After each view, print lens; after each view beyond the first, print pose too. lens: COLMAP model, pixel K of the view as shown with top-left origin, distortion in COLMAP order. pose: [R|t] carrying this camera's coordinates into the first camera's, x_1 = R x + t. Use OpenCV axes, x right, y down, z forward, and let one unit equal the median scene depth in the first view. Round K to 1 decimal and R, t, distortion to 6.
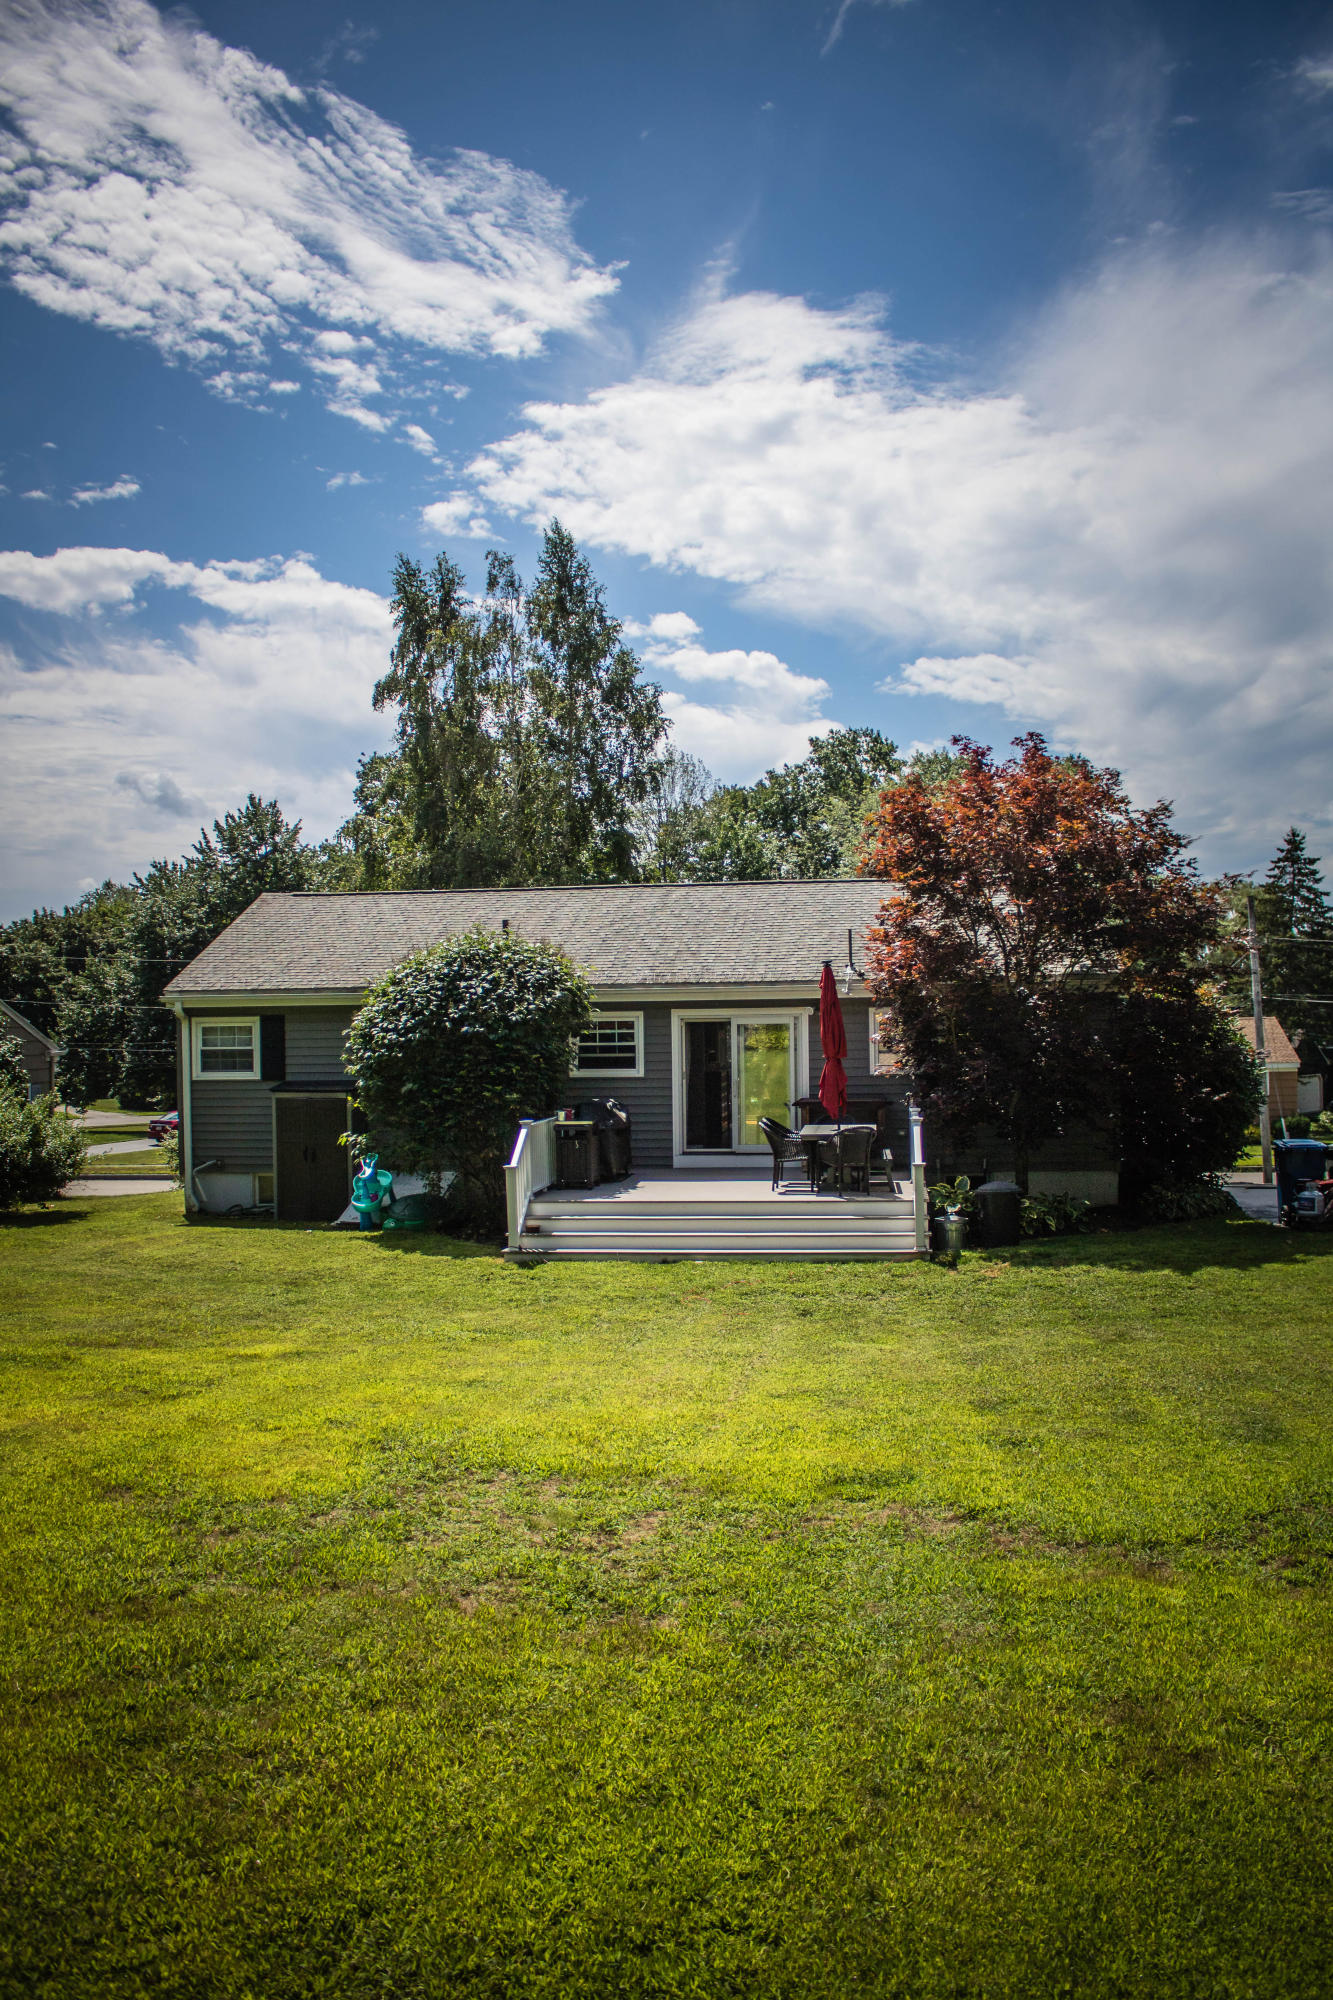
lens RADIAL K [[1651.8, 0, 663.7], [0, 1651.8, 992.9], [0, 0, 1]] dist [-0.135301, 0.088807]
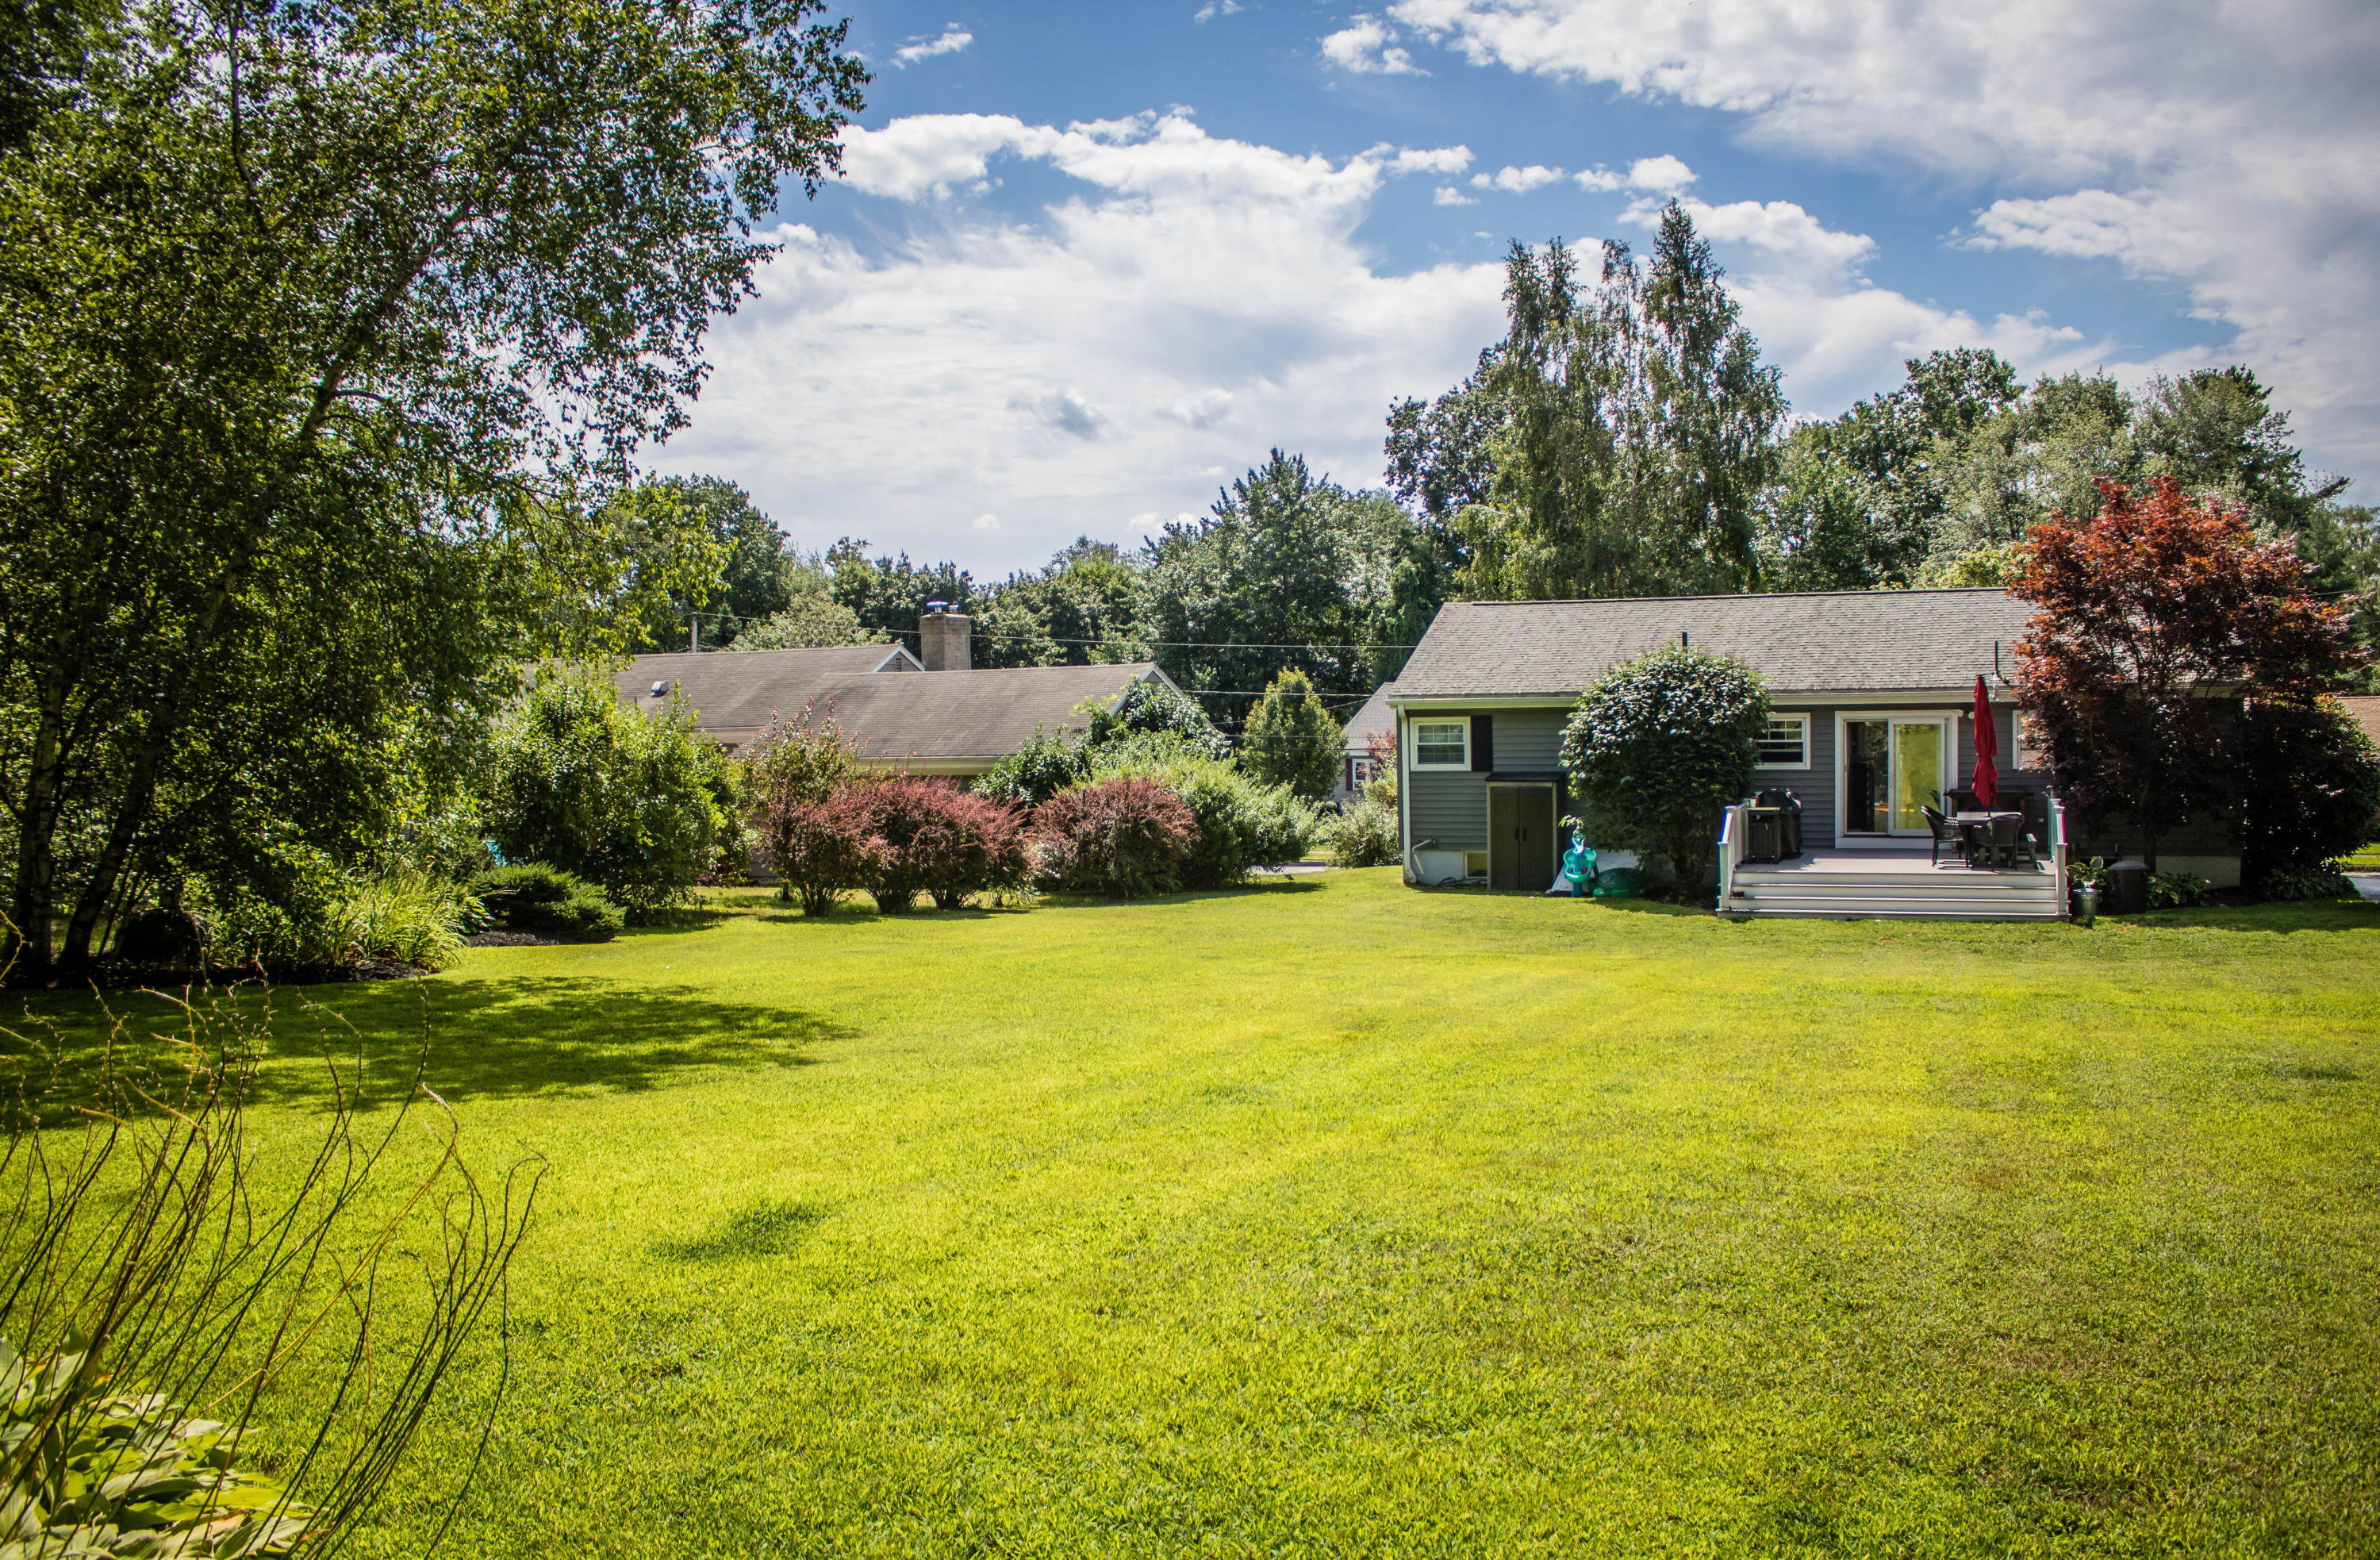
lens RADIAL K [[2232.3, 0, 1189.8], [0, 2232.3, 793.0], [0, 0, 1]] dist [-0.079758, 0.000000]
pose [[0.978955, 0.006522, -0.203971, -0.120240], [0.007713, 0.997592, 0.068918, -0.043300], [0.203929, -0.069041, 0.976548, -0.605674]]
